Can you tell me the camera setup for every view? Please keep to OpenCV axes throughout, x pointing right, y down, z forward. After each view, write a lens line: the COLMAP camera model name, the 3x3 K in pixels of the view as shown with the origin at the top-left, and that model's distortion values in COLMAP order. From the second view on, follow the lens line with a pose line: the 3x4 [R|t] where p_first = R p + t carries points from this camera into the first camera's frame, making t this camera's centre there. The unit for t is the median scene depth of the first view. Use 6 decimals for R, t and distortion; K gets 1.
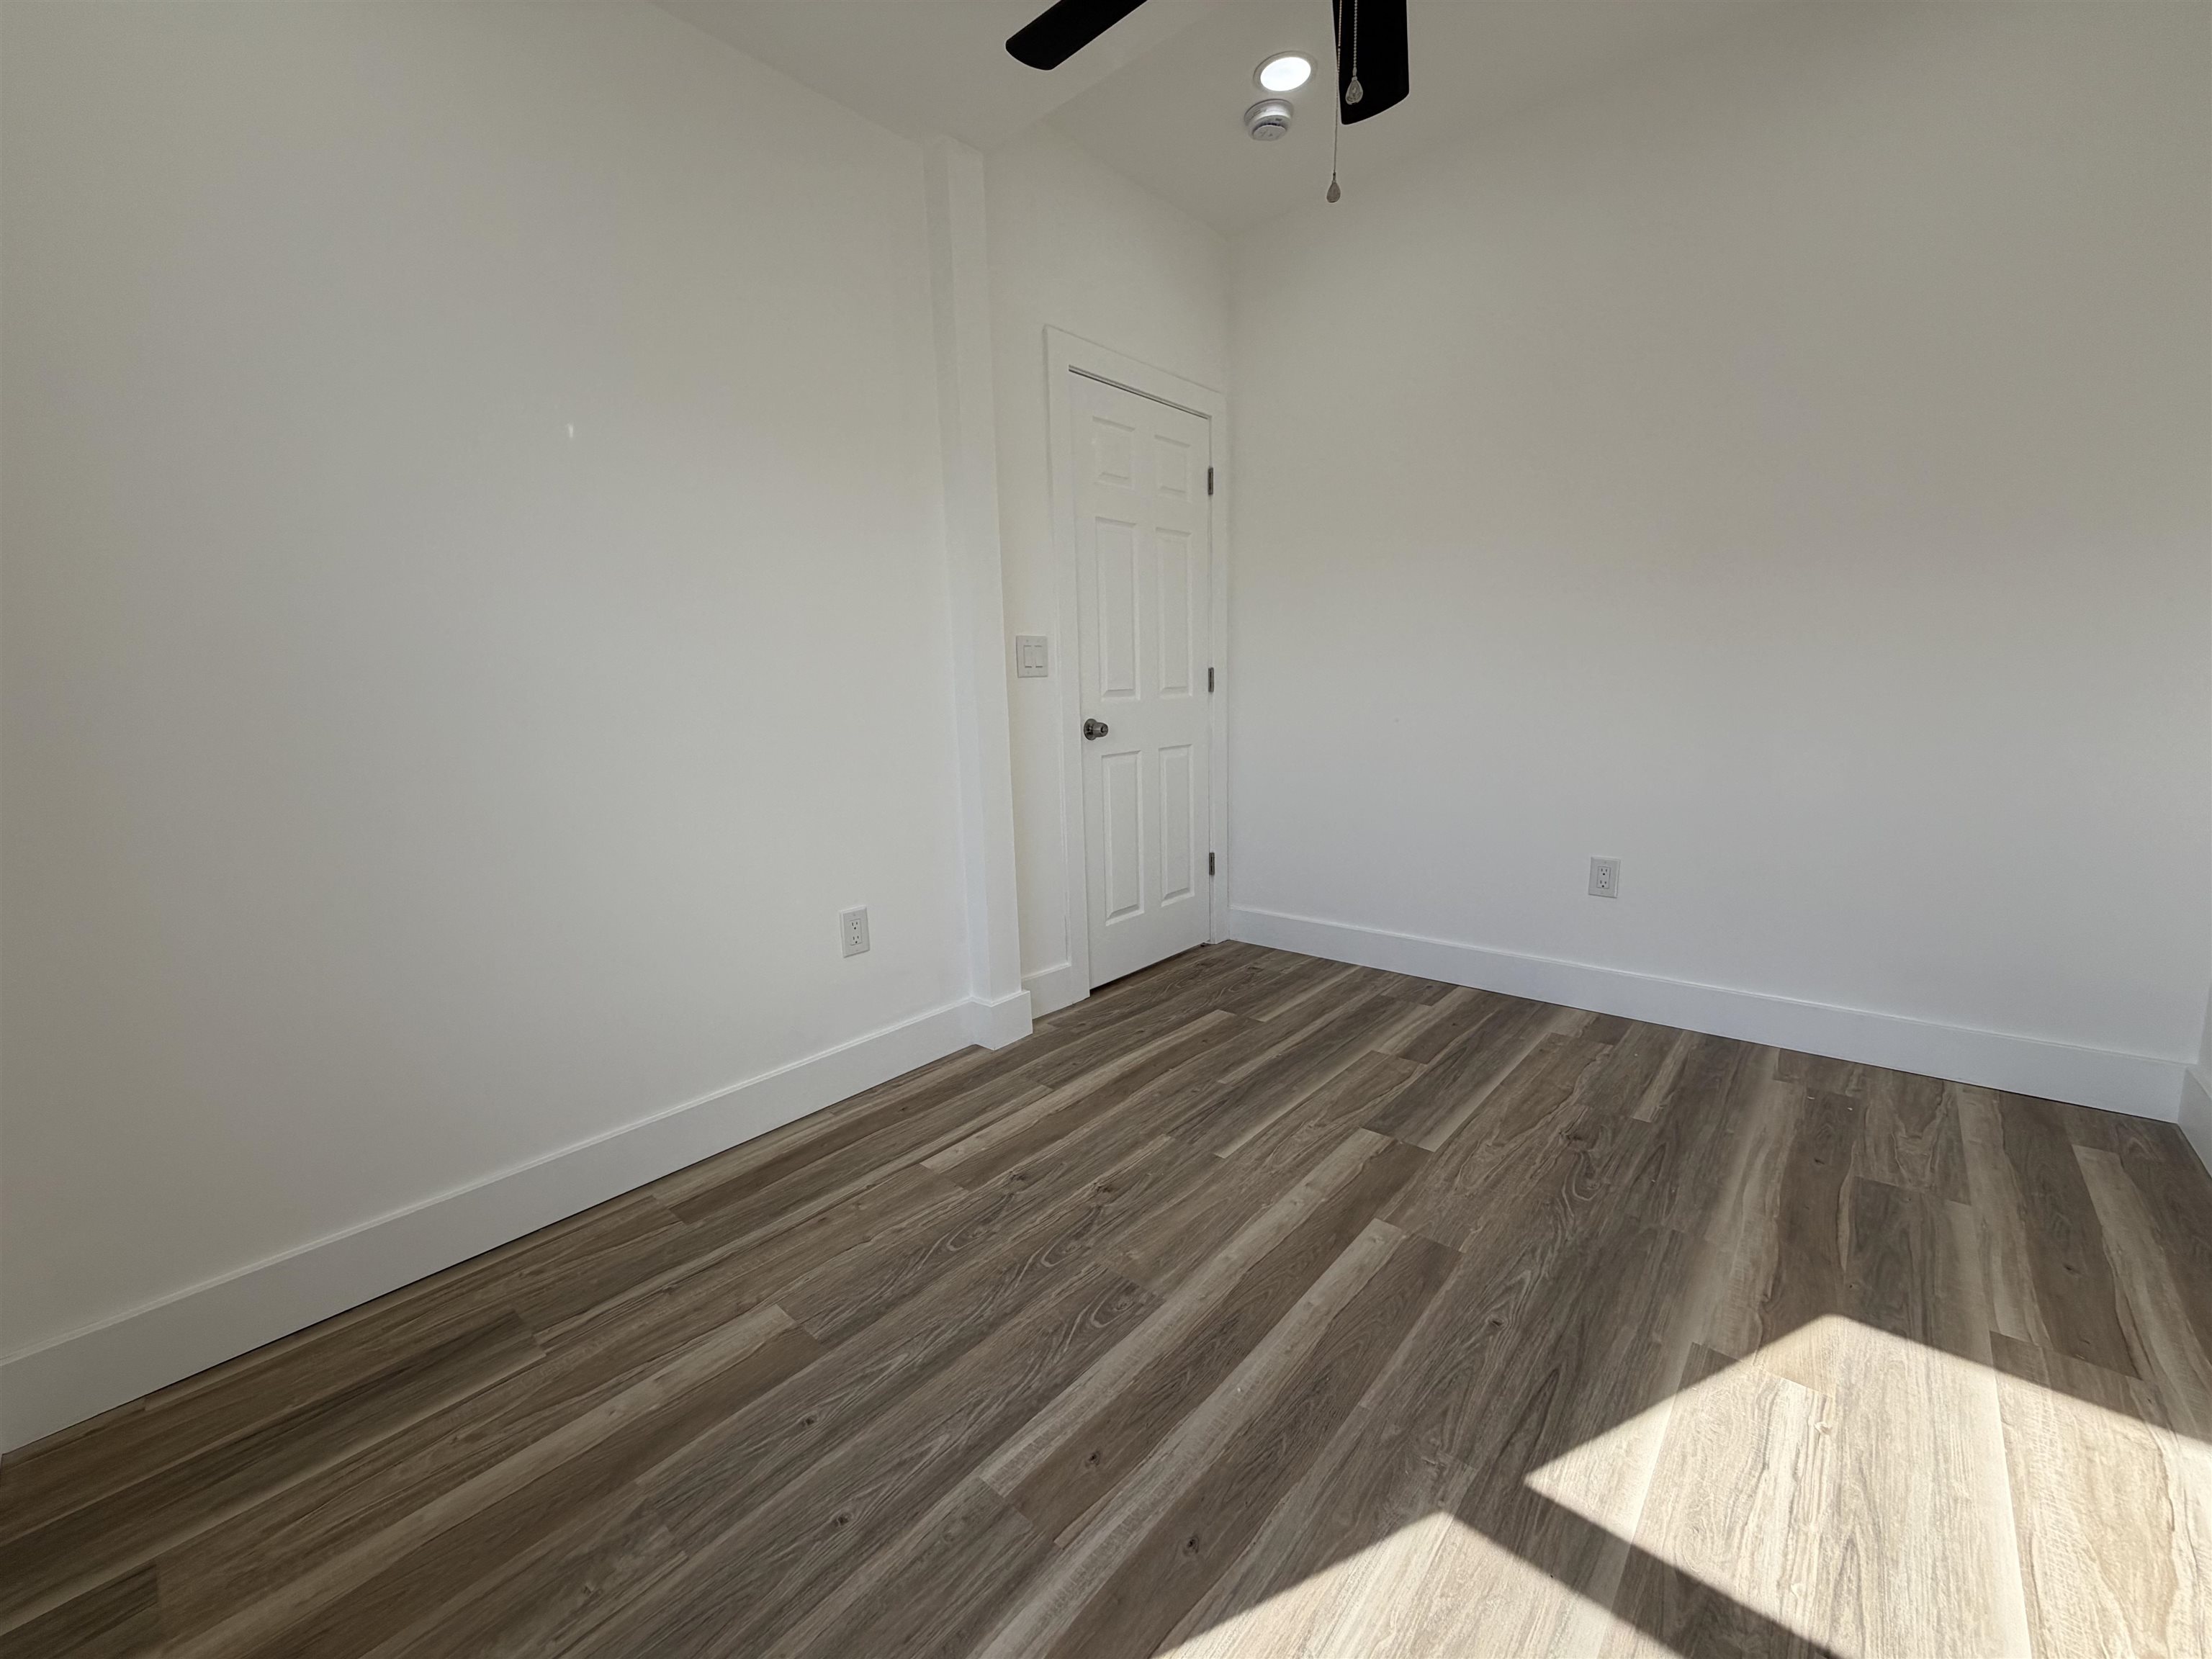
lens RADIAL K [[882.8, 0, 1106.0], [0, 882.8, 829.5], [0, 0, 1]] dist [0.008437, 0.000037]
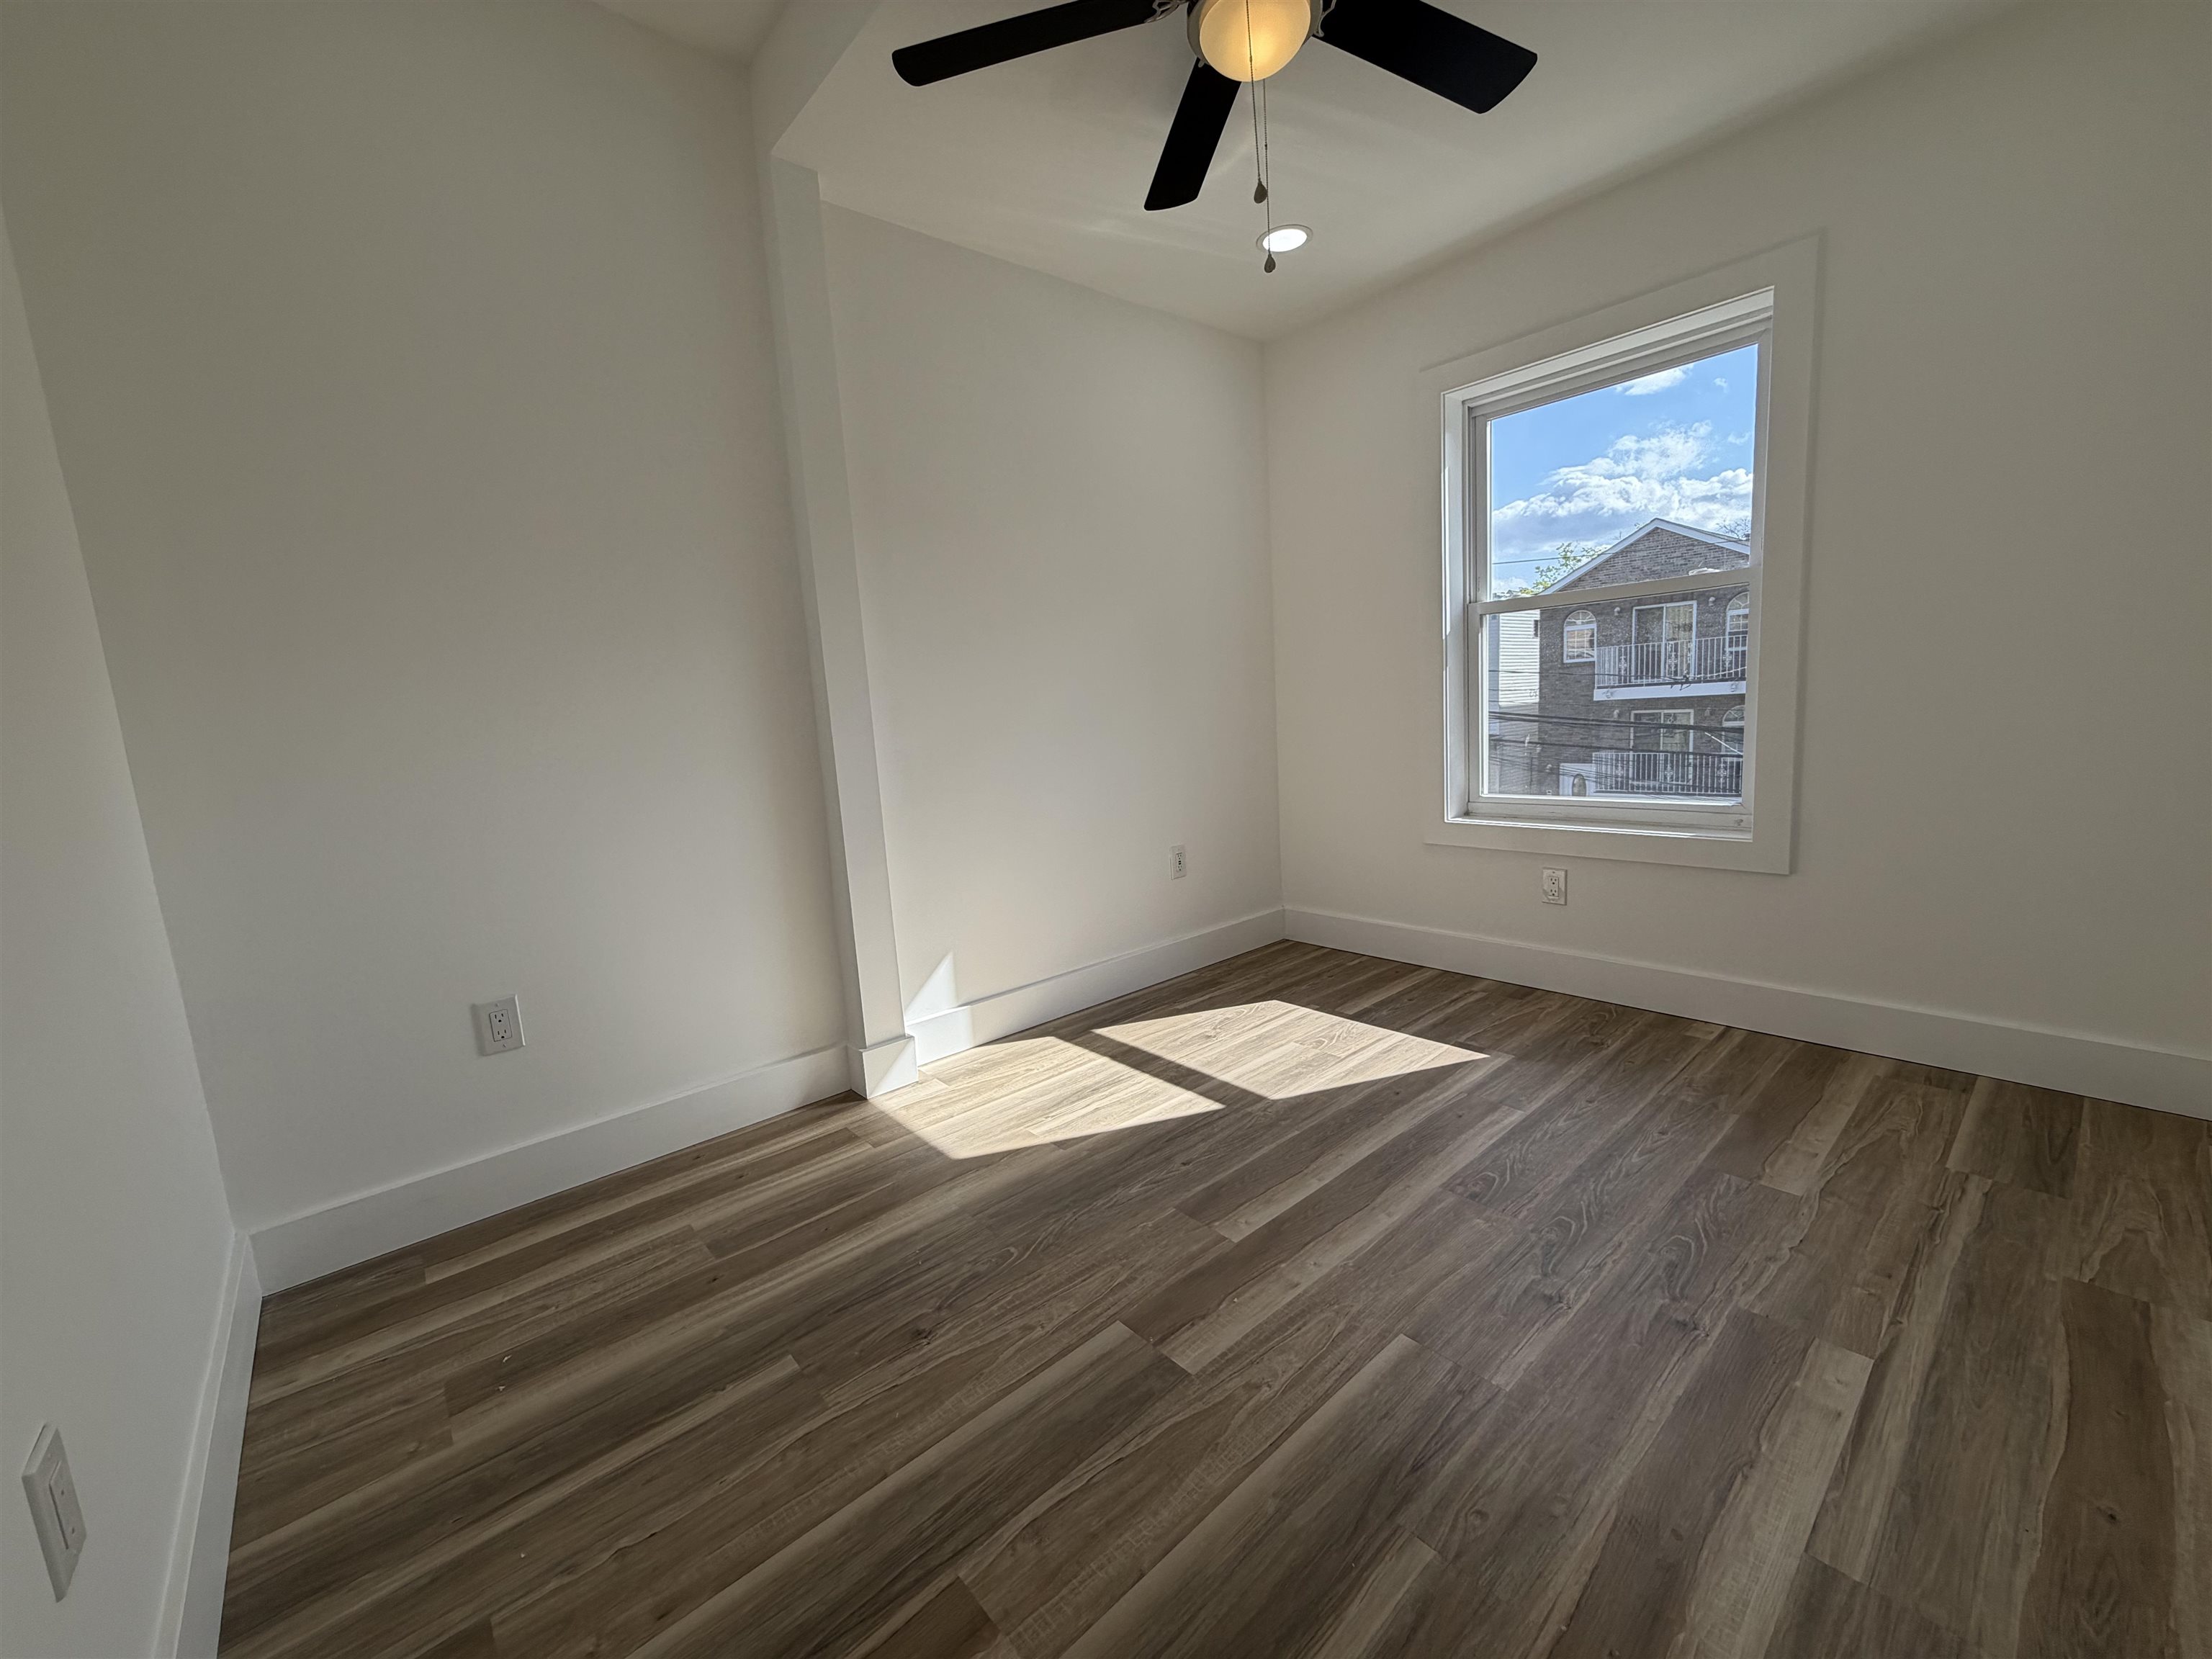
lens RADIAL K [[882.8, 0, 1106.0], [0, 882.8, 829.5], [0, 0, 1]] dist [0.008437, 0.000037]
pose [[-0.987439, 0.066171, 0.143474, 0.261140], [0.107773, 0.946112, 0.305380, -0.295022], [-0.115536, 0.317007, -0.941360, 1.703287]]
